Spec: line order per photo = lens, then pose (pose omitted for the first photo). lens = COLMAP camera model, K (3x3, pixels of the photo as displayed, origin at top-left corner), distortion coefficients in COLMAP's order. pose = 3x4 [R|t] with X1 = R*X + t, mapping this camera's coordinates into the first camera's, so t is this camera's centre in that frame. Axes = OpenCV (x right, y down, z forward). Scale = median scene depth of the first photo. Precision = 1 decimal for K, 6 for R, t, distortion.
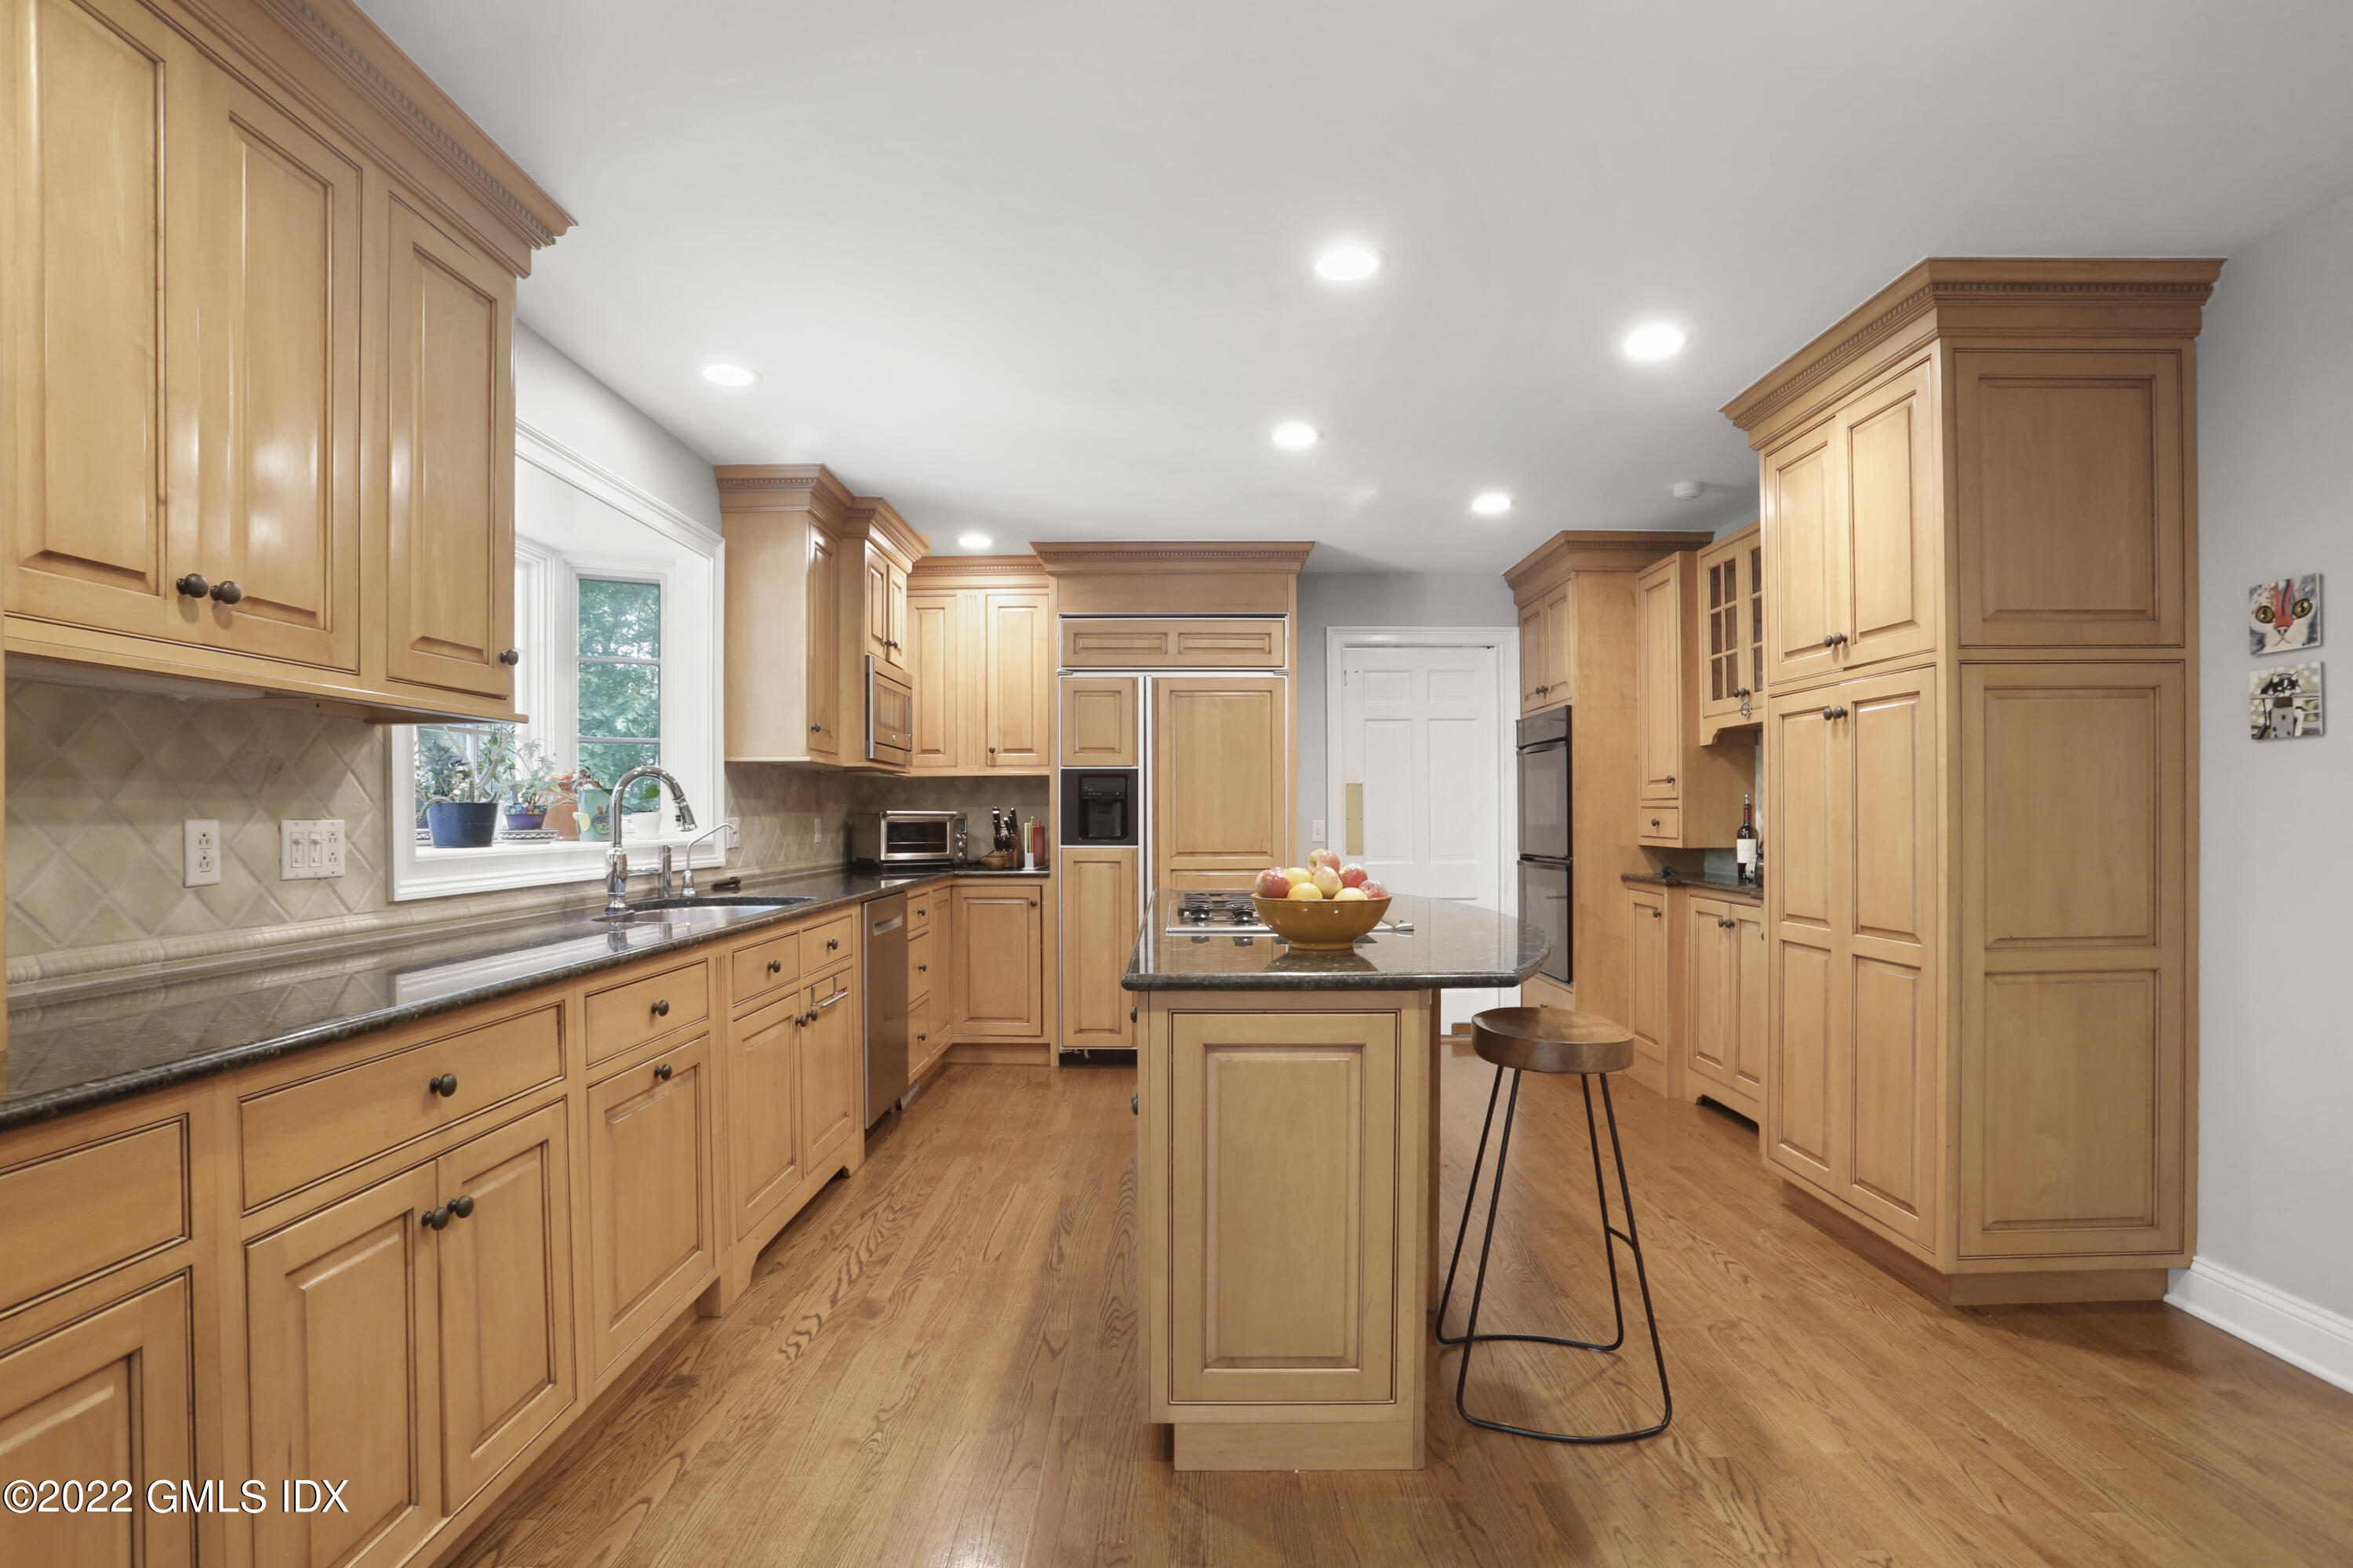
lens RADIAL K [[1164.2, 0, 1192.5], [0, 1164.2, 808.8], [0, 0, 1]] dist [-0.077320, 0.048259]
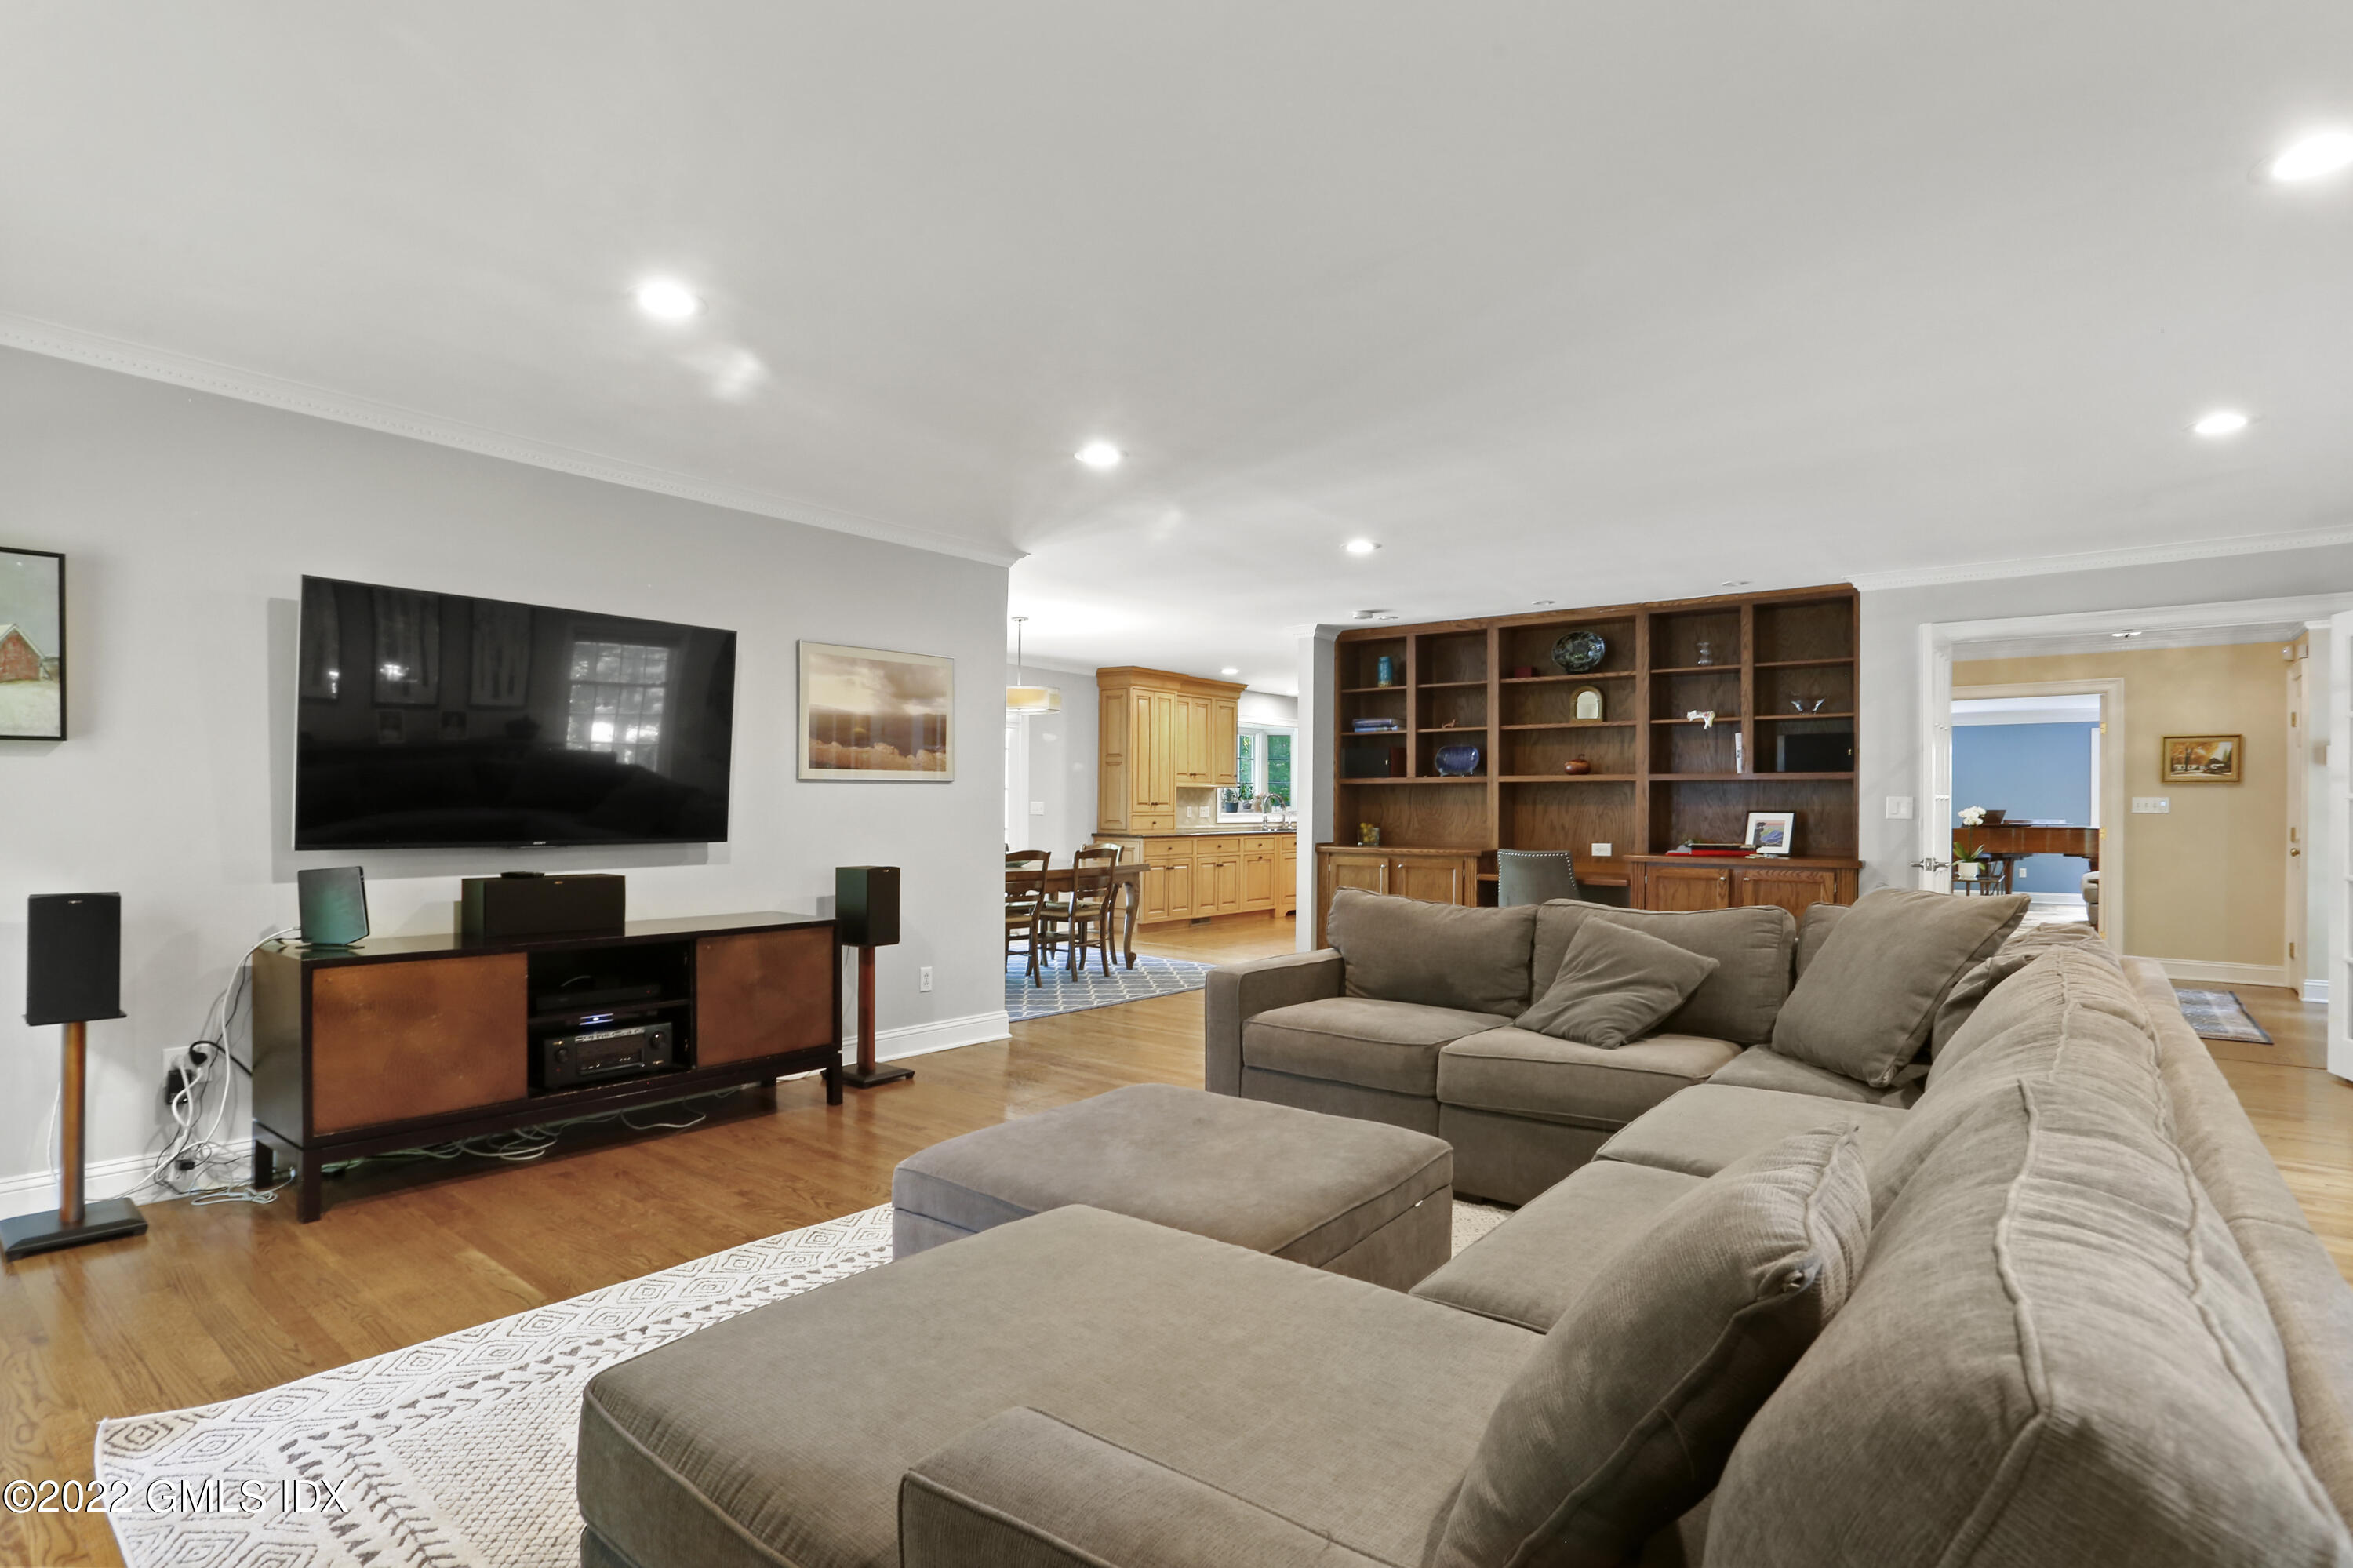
lens RADIAL K [[1164.2, 0, 1192.5], [0, 1164.2, 808.8], [0, 0, 1]] dist [-0.077320, 0.048259]
pose [[0.781774, 0.004518, -0.623545, 2.533448], [-0.001706, 0.999986, 0.005106, -0.007073], [0.623559, -0.002928, 0.781771, -3.238359]]
